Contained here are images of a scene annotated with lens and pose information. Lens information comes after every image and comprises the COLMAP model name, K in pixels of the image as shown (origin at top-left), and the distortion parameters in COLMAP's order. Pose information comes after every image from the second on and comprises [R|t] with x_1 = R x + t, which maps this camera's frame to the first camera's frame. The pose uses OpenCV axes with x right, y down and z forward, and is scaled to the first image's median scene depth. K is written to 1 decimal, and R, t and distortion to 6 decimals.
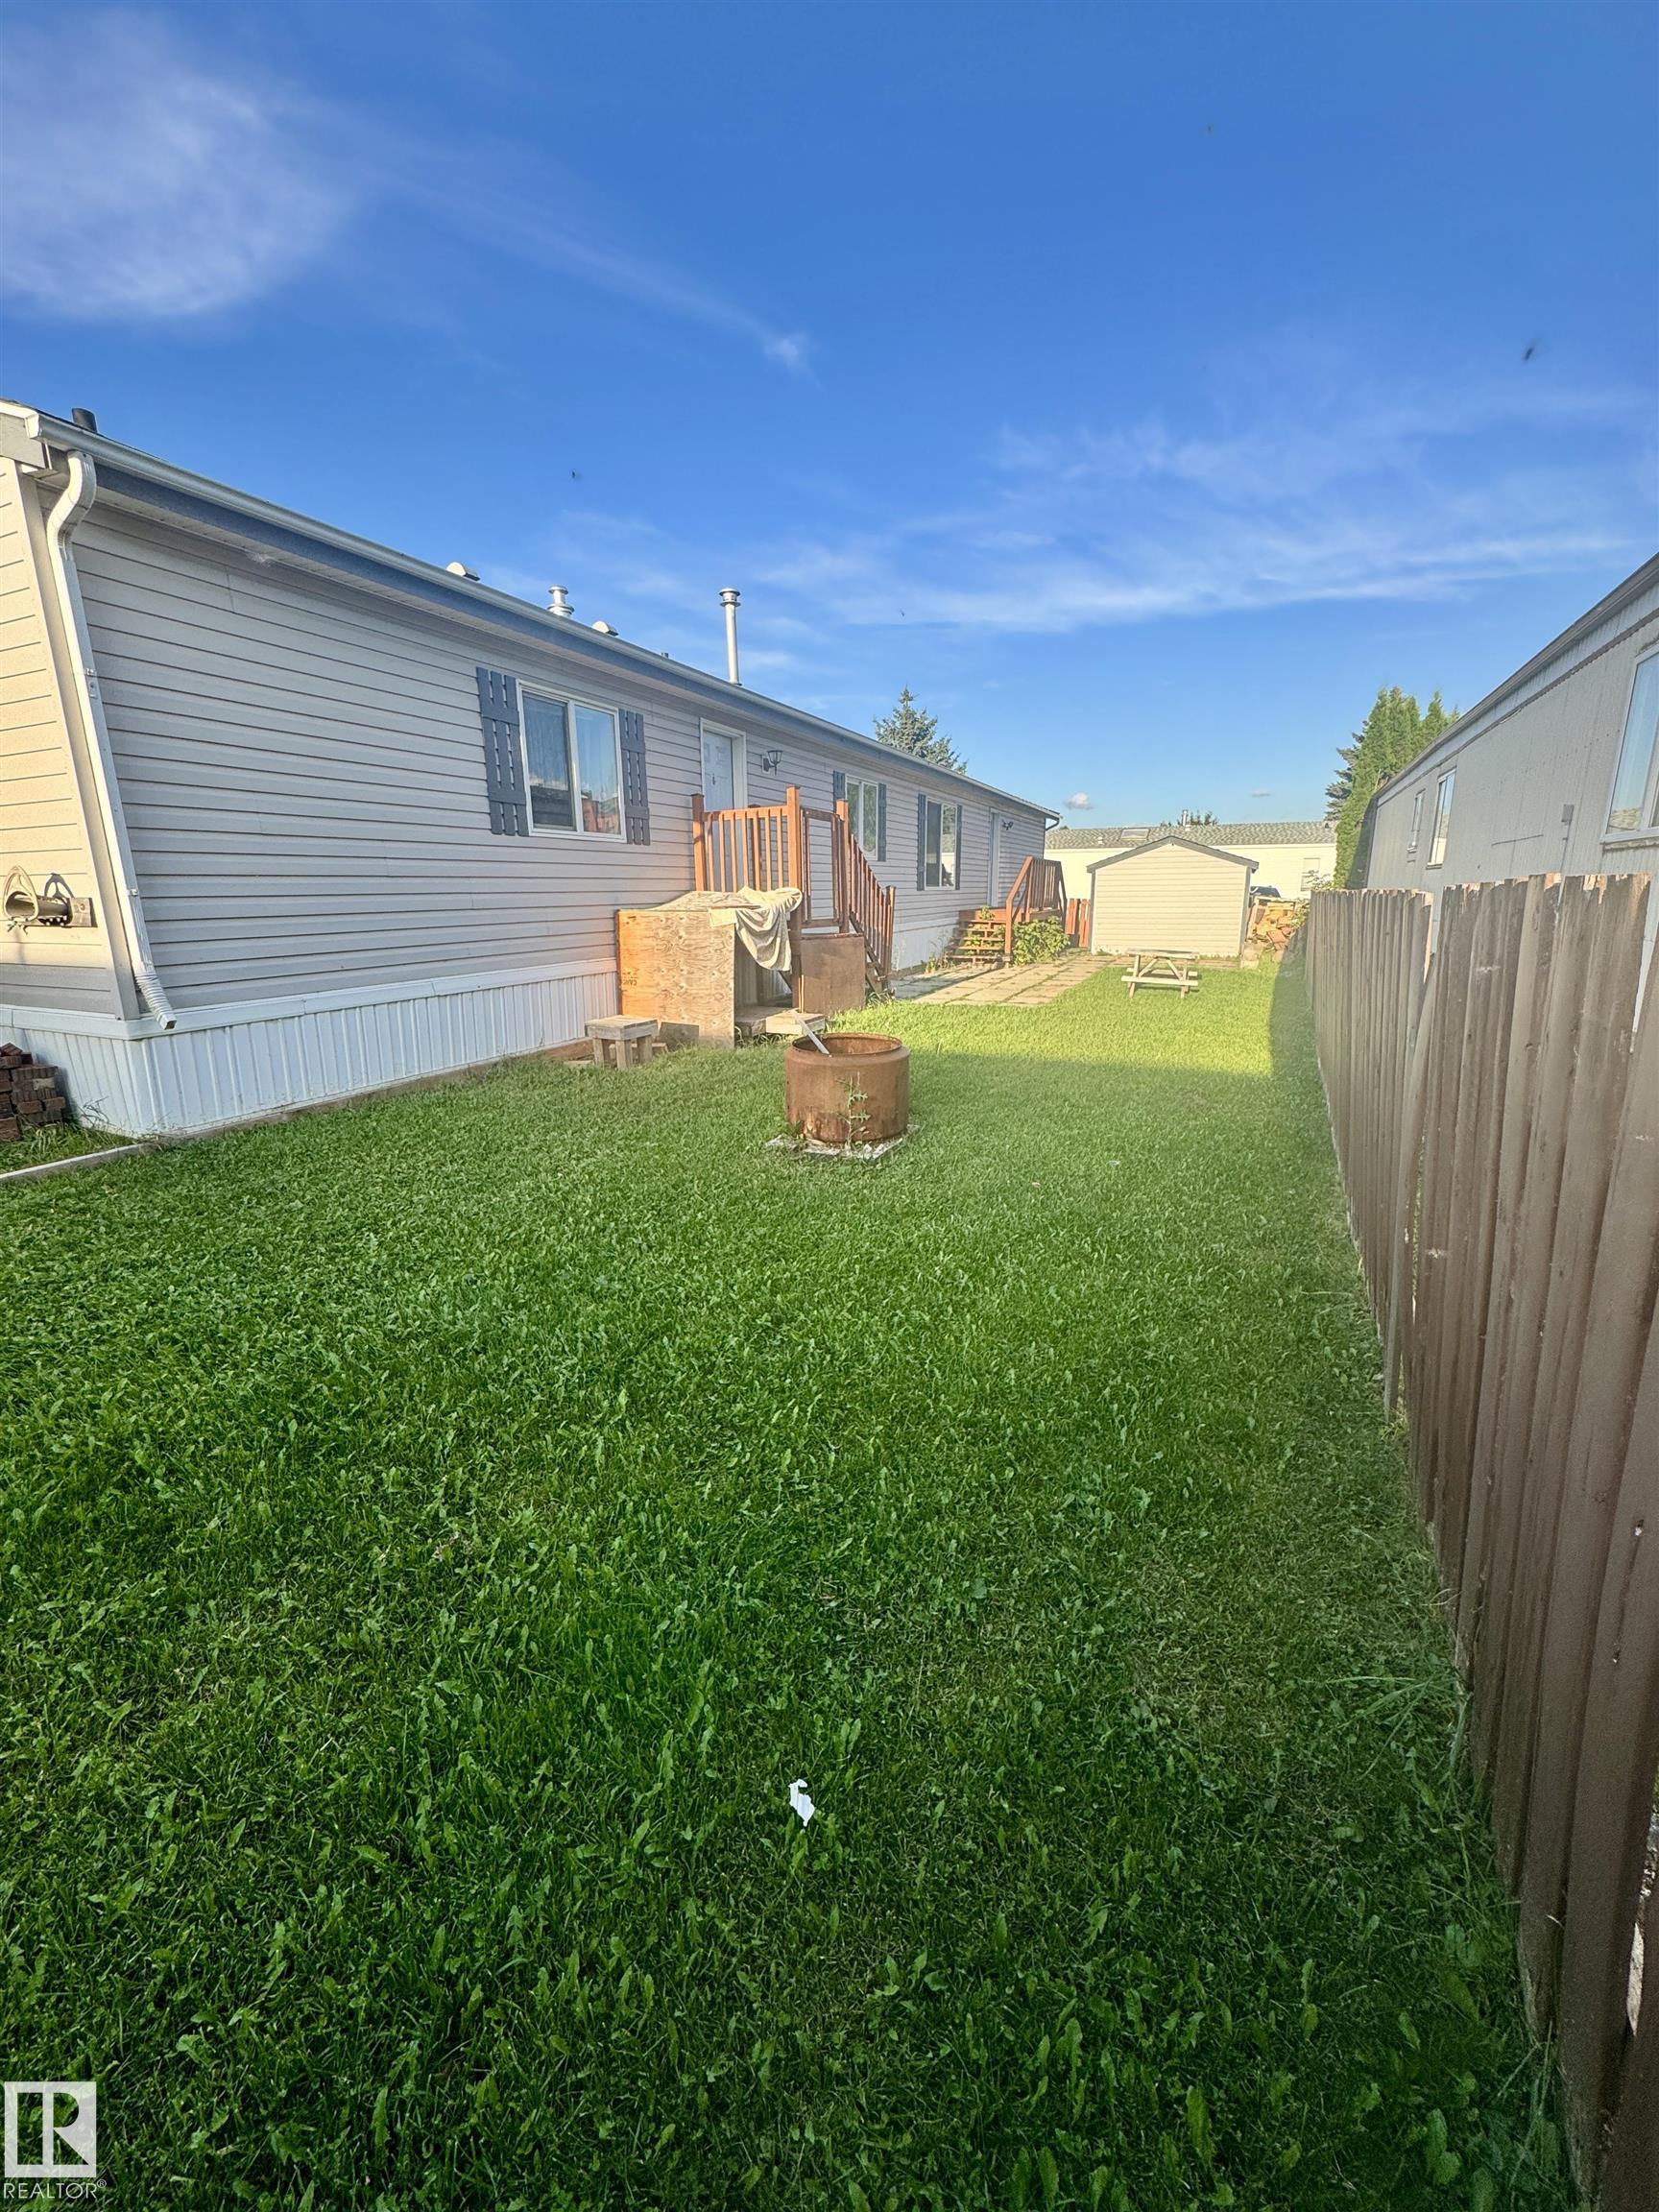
lens RADIAL K [[881.6, 0, 825.5], [0, 881.6, 1105.2], [0, 0, 1]] dist [-0.003009, 0.000986]
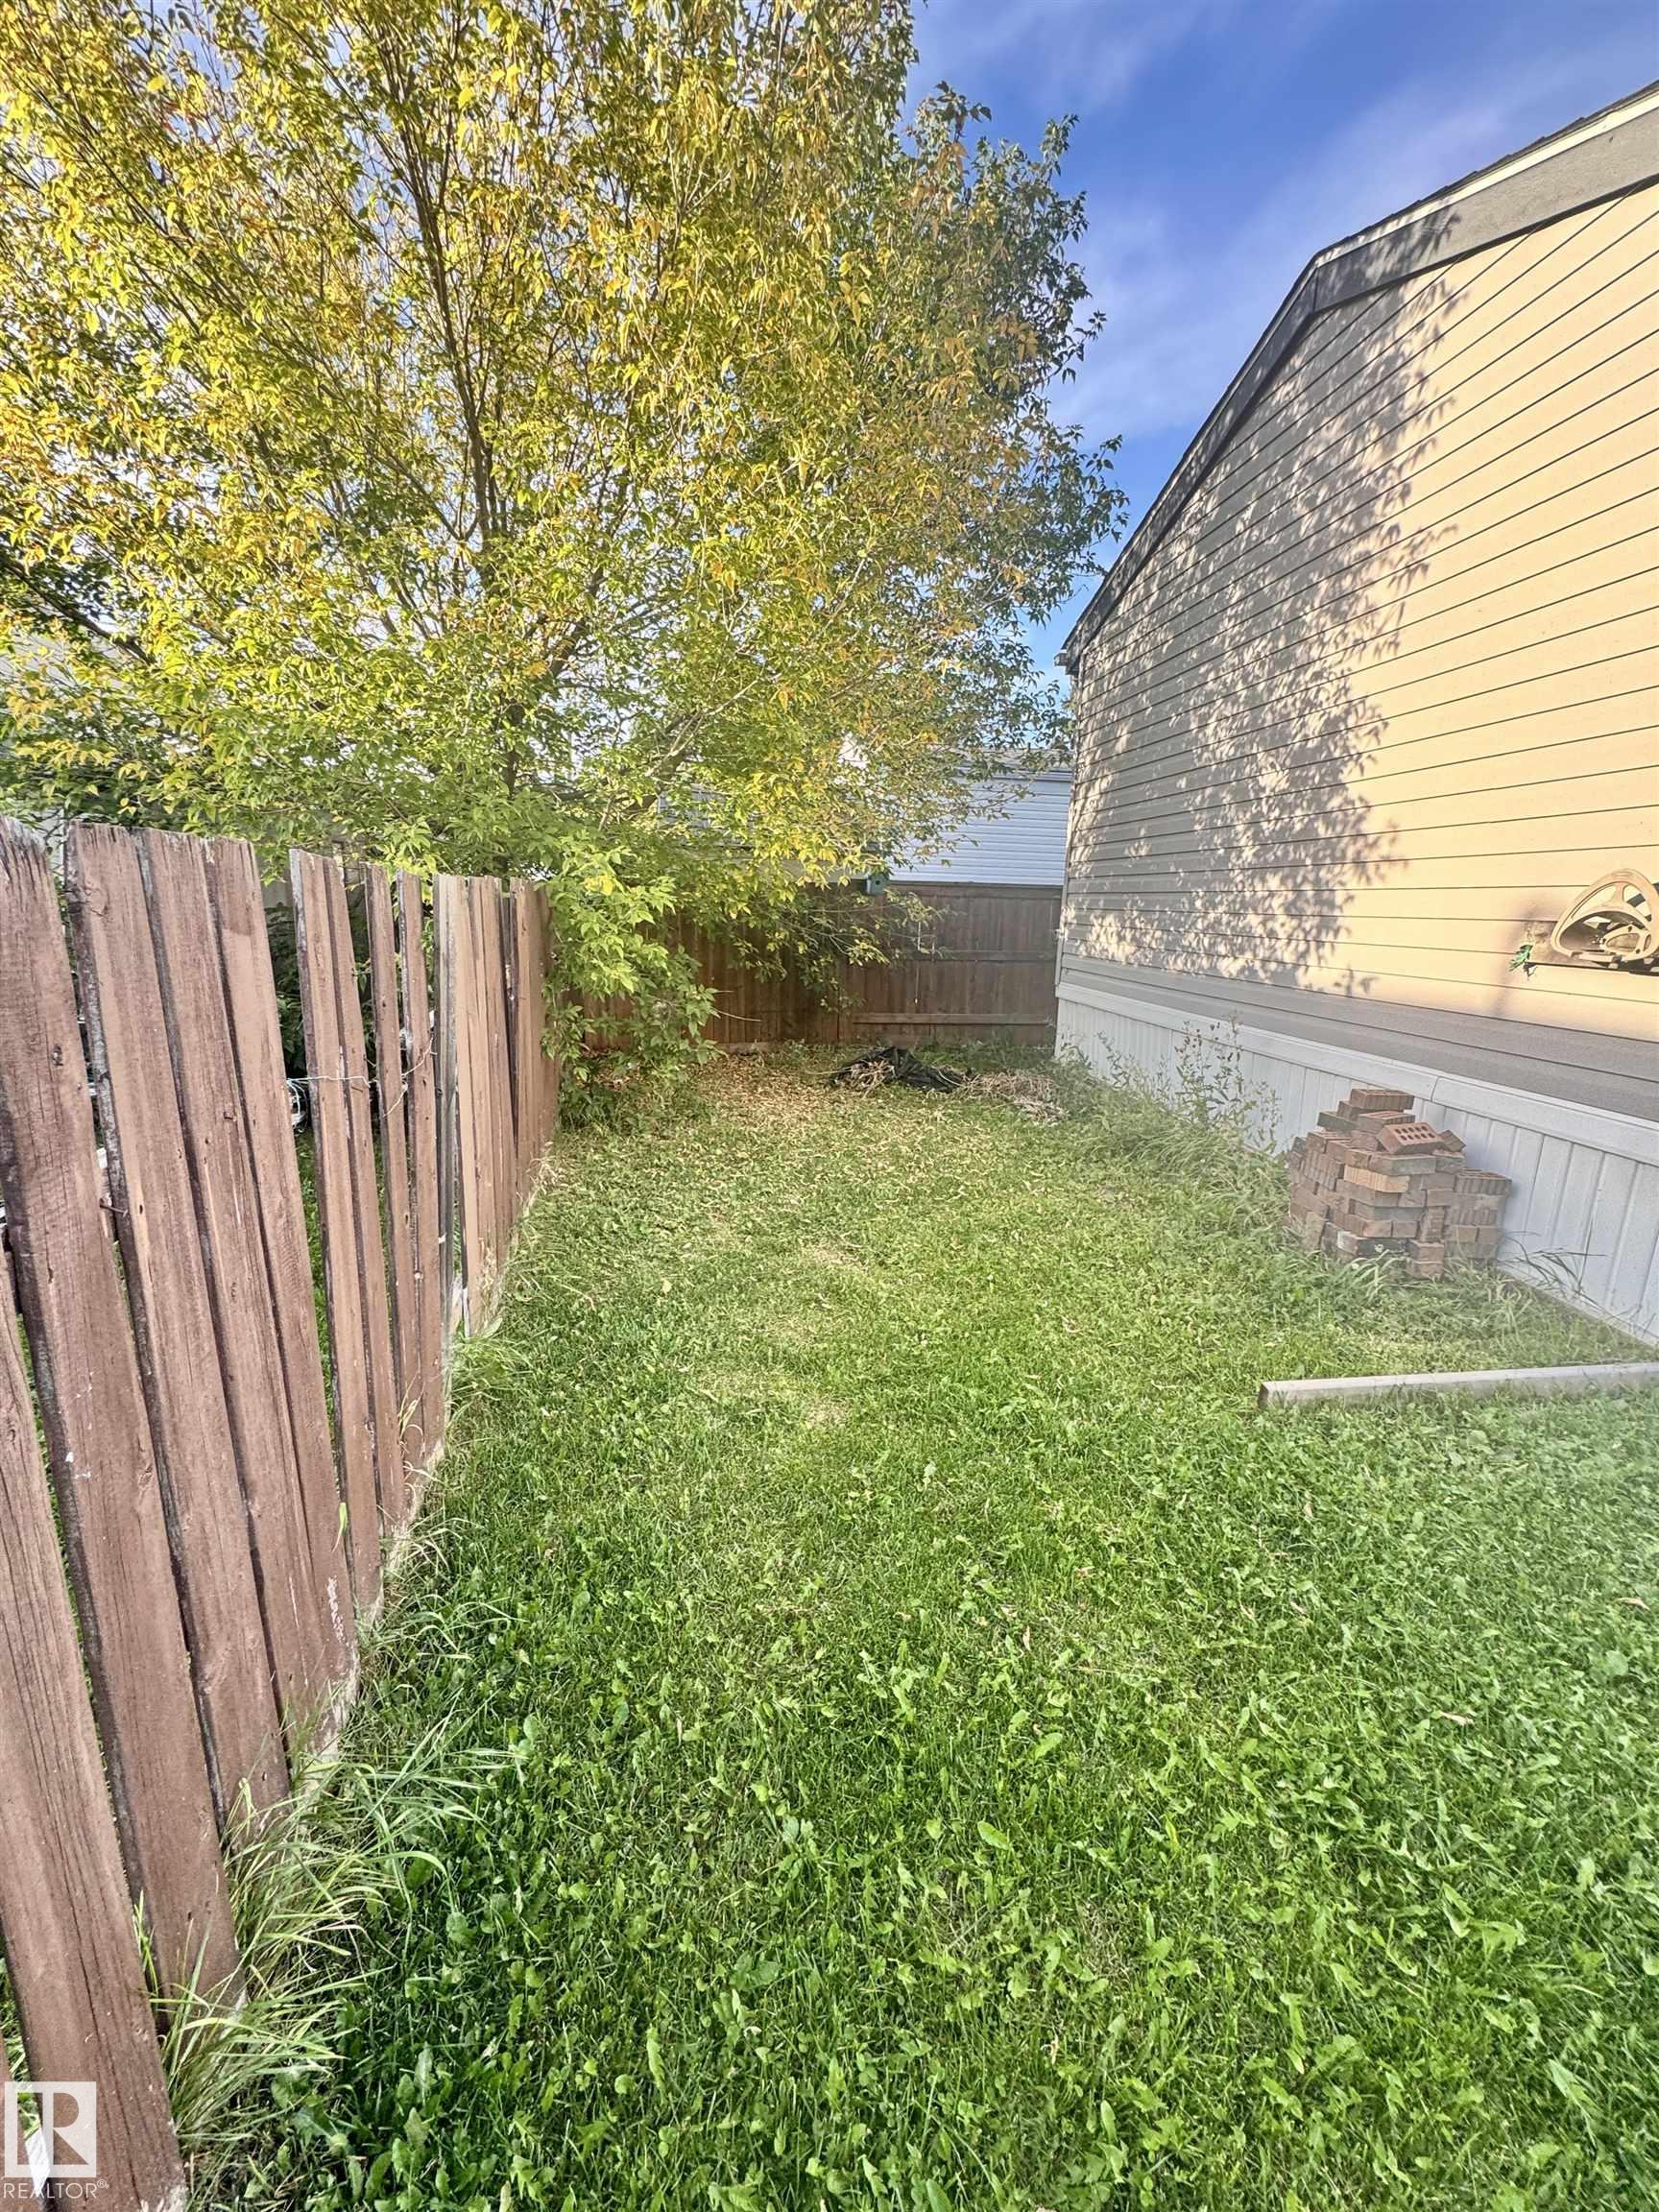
lens RADIAL K [[881.6, 0, 834.9], [0, 881.6, 1099.7], [0, 0, 1]] dist [-0.003009, 0.000986]
pose [[0.530153, 0.203081, -0.823223, -0.636265], [-0.225181, 0.969751, 0.094212, -0.051041], [0.817454, 0.135427, 0.559847, 0.227738]]
